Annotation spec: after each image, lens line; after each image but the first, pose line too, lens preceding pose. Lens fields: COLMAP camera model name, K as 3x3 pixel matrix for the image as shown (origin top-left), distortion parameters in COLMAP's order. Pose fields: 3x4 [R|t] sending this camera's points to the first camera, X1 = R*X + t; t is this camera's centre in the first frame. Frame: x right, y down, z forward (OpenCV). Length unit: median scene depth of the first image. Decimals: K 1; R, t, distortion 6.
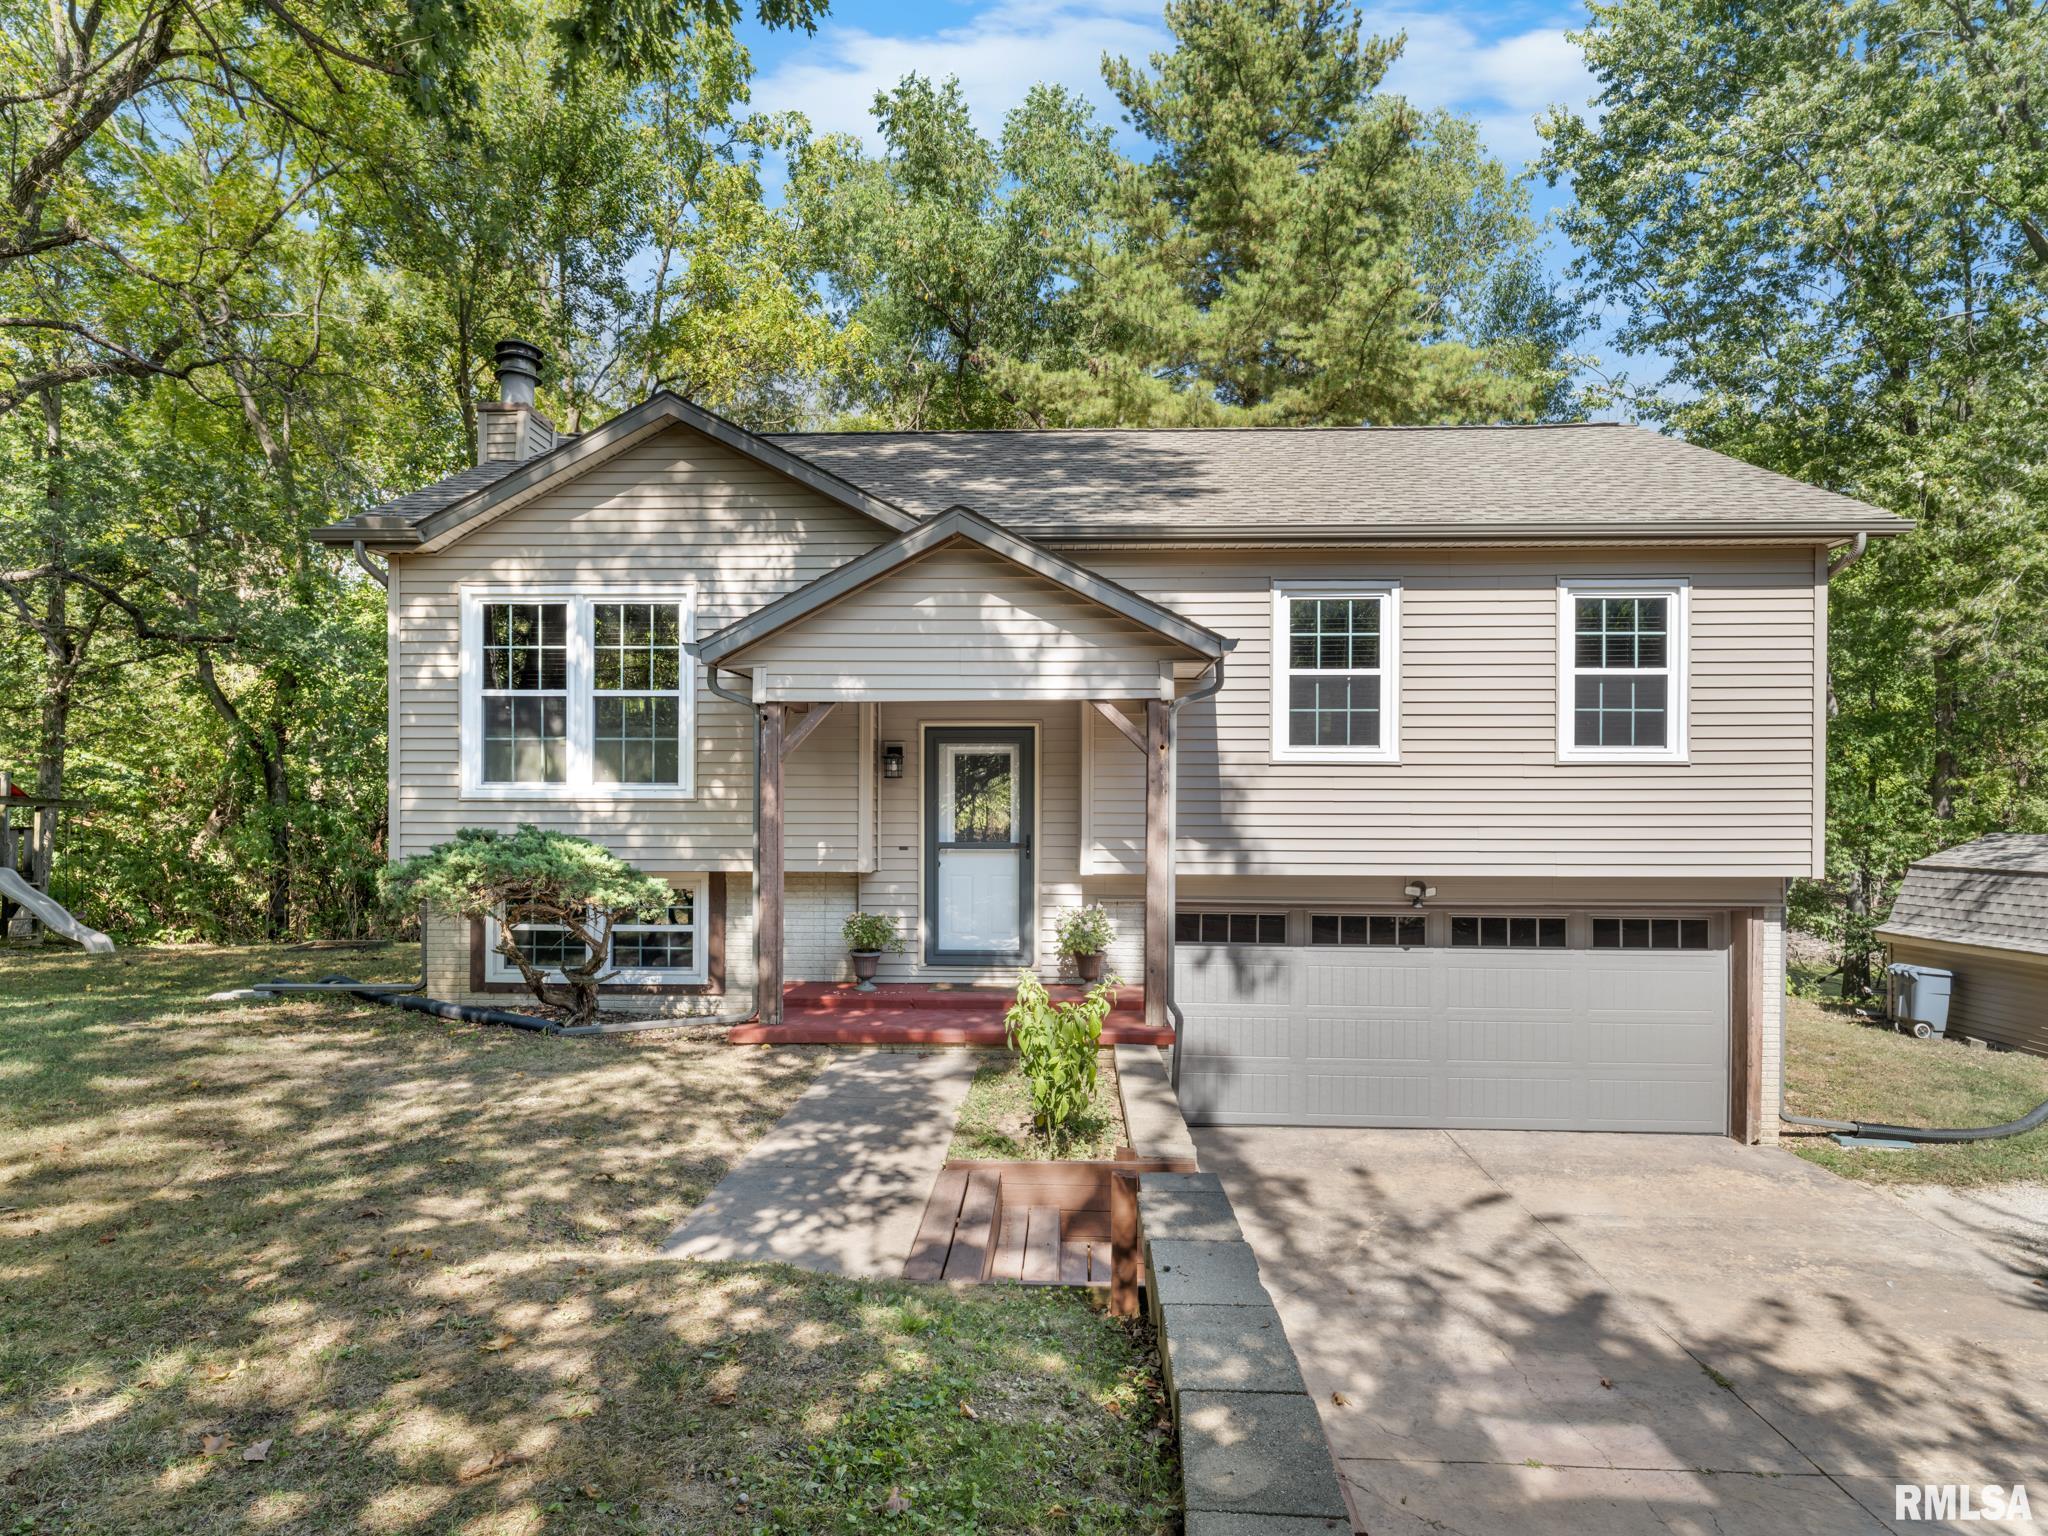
lens RADIAL K [[1088.2, 0, 1023.5], [0, 1088.2, 800.7], [0, 0, 1]] dist [-0.000188, 0.000158]
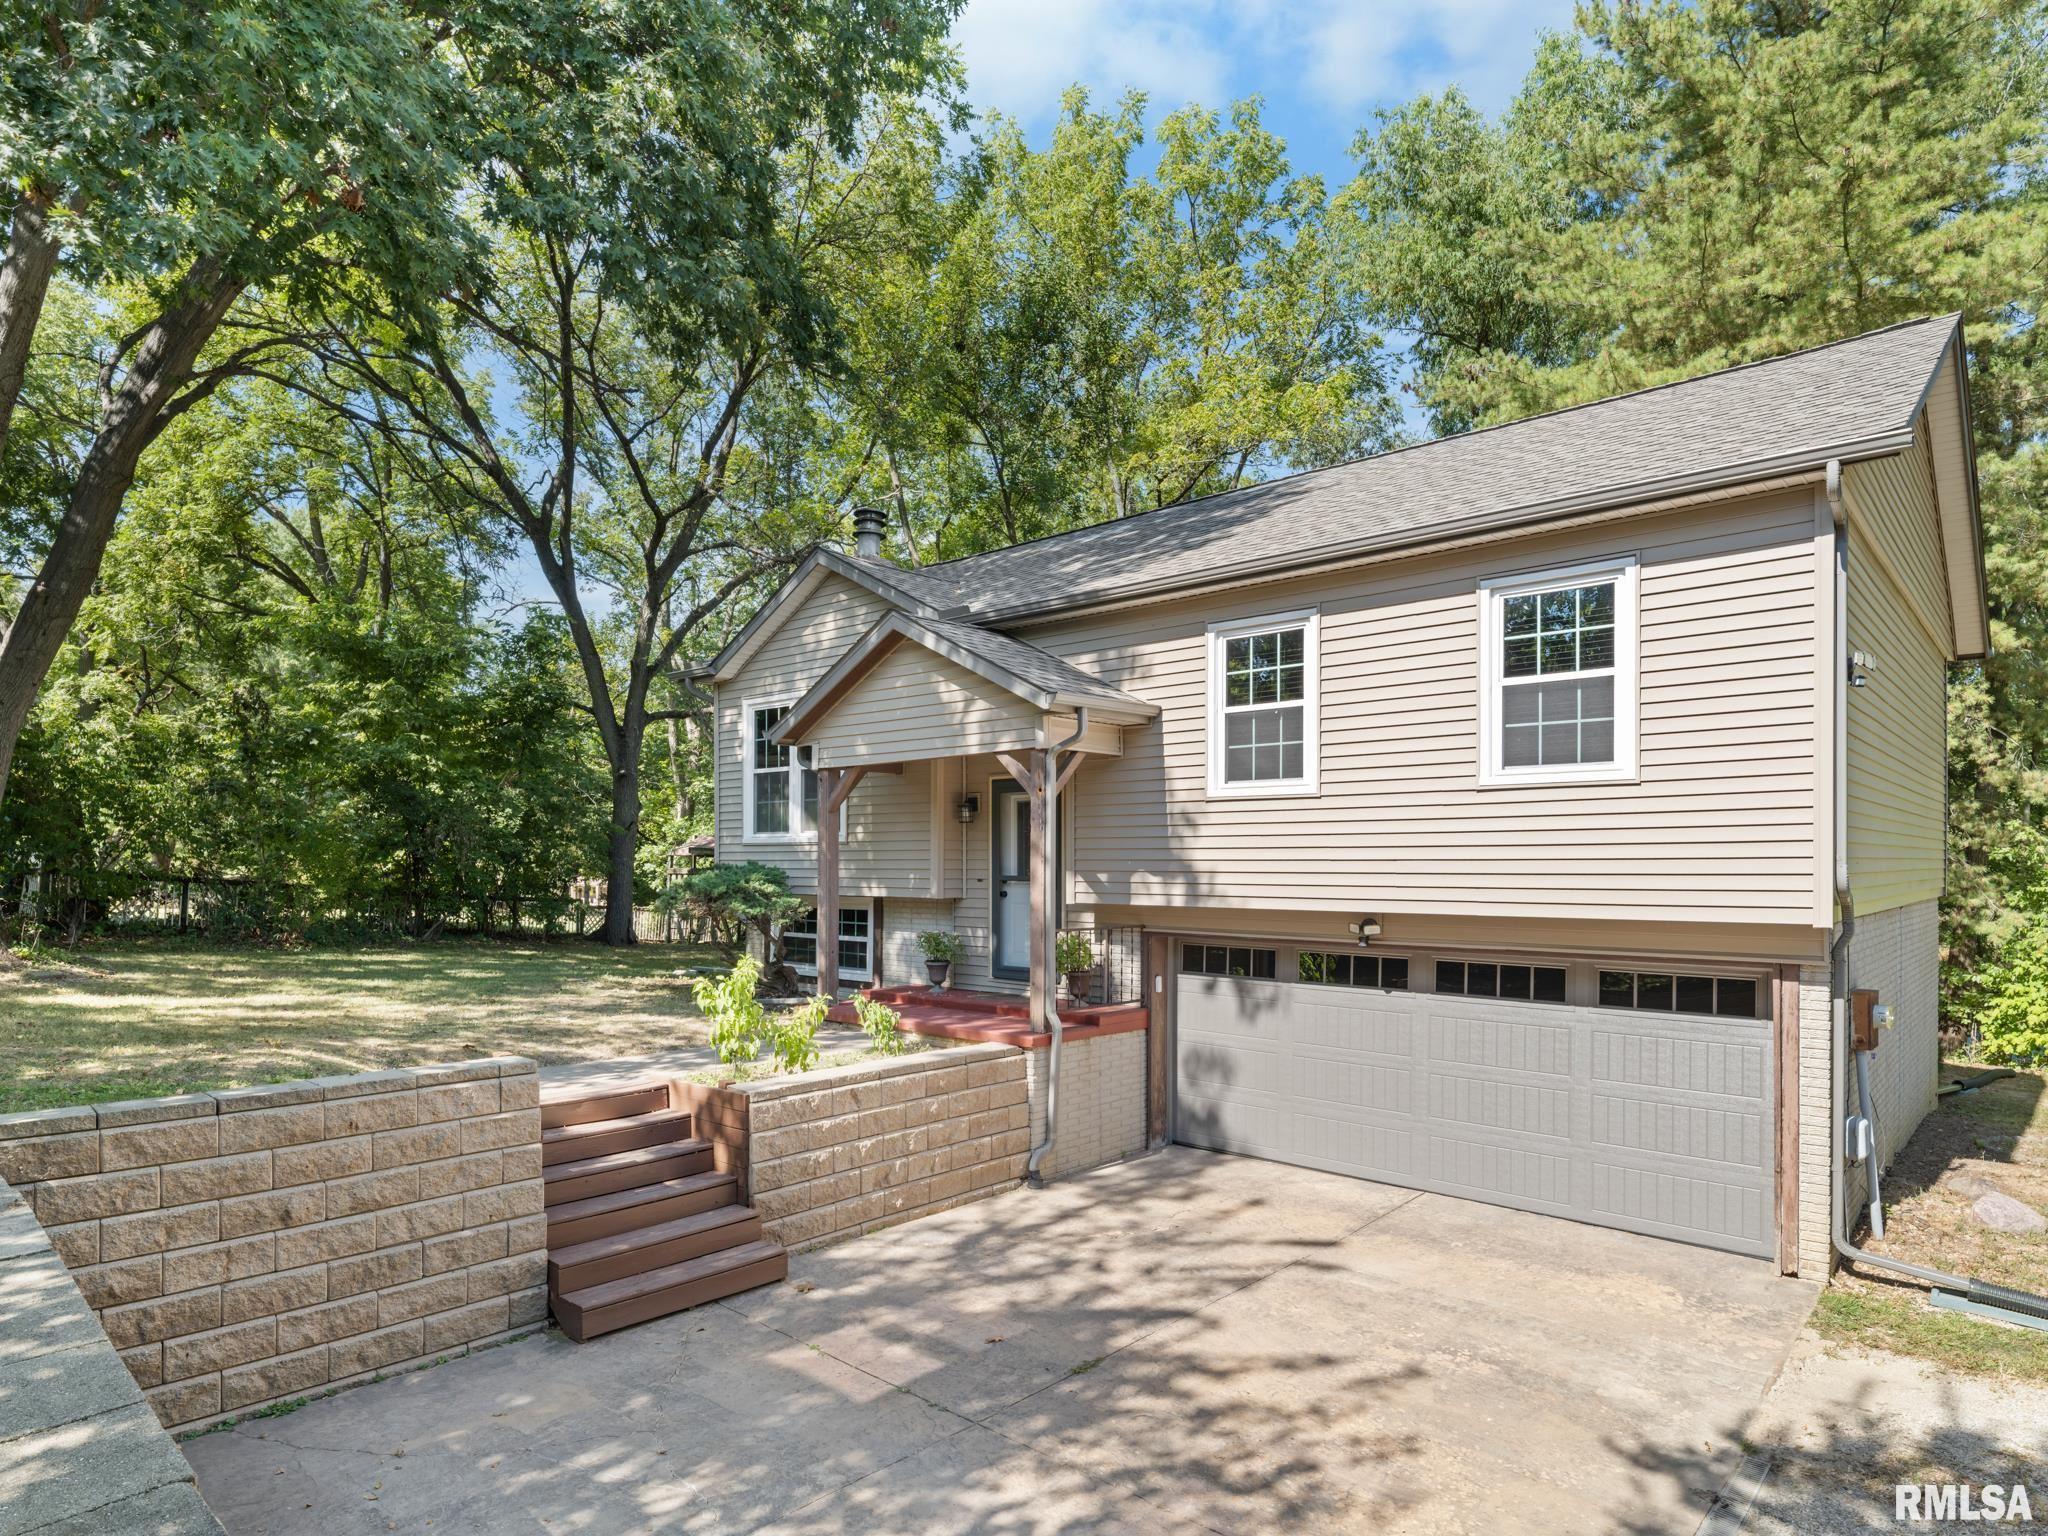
lens RADIAL K [[1208.7, 0, 1022.1], [0, 1208.7, 811.8], [0, 0, 1]] dist [-0.000920, -0.000565]
pose [[0.752221, -0.029510, -0.658250, 0.847169], [0.021443, 0.999564, -0.020306, -0.003444], [0.658562, 0.001160, 0.752526, 0.014738]]
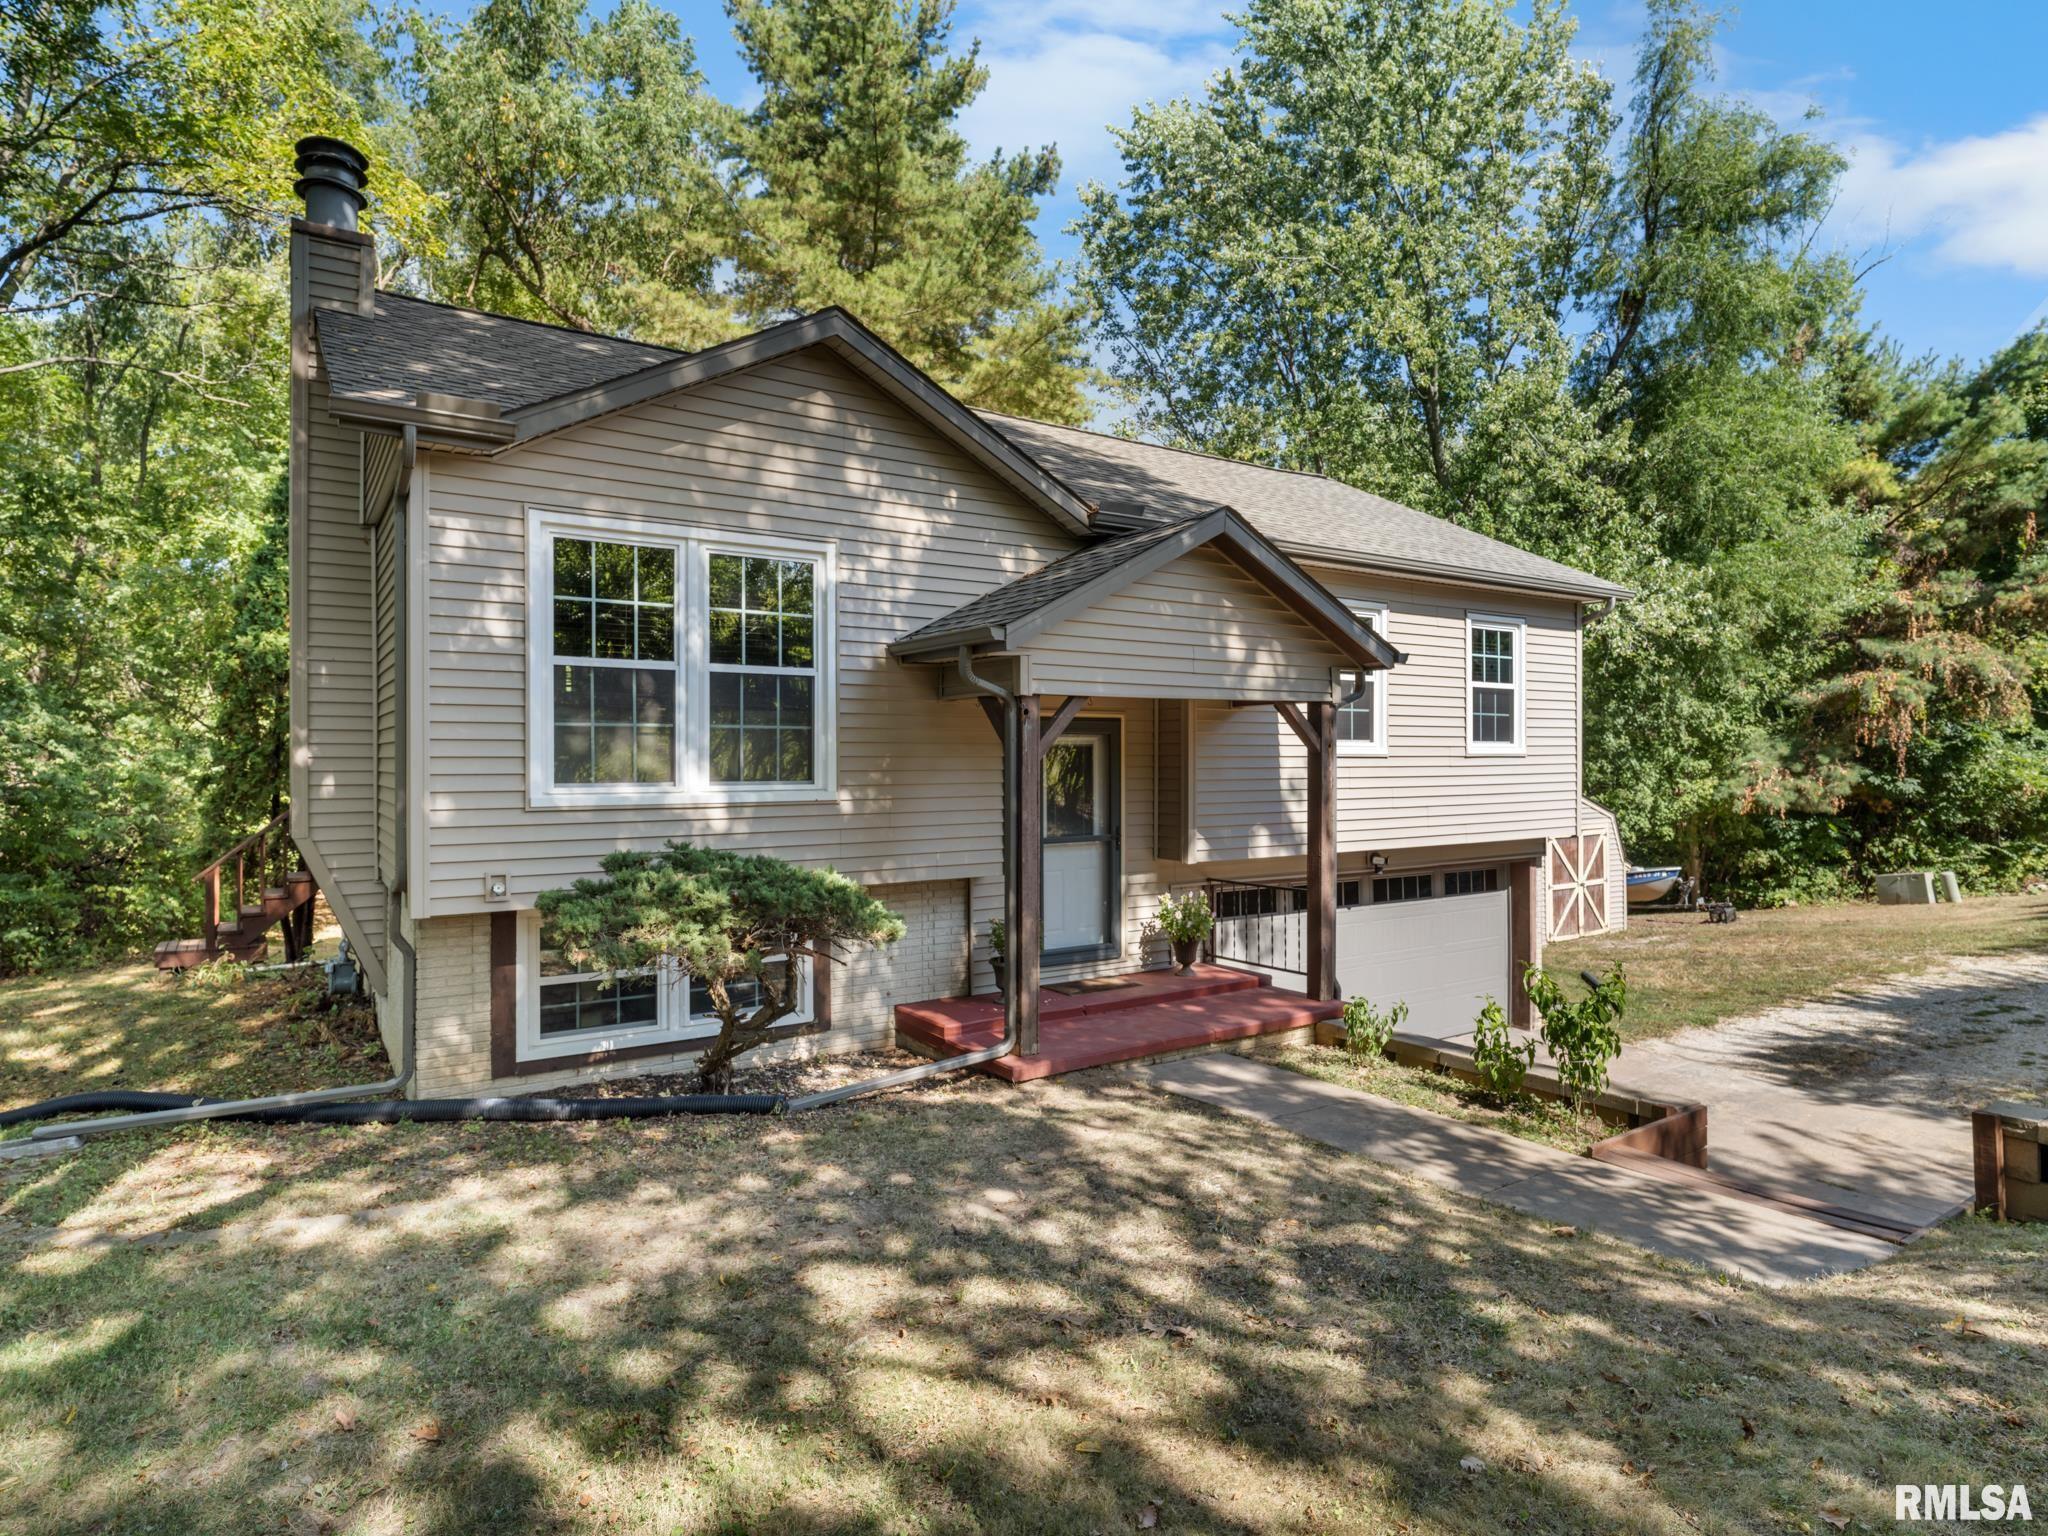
lens RADIAL K [[1062.6, 0, 1024.0], [0, 1062.6, 768.0], [0, 0, 1]] dist [-0.002455, -0.000614]
pose [[0.828949, -0.009611, 0.559241, -0.638828], [0.003370, 0.999920, 0.012189, -0.036240], [-0.559314, -0.008220, 0.828915, 0.248675]]
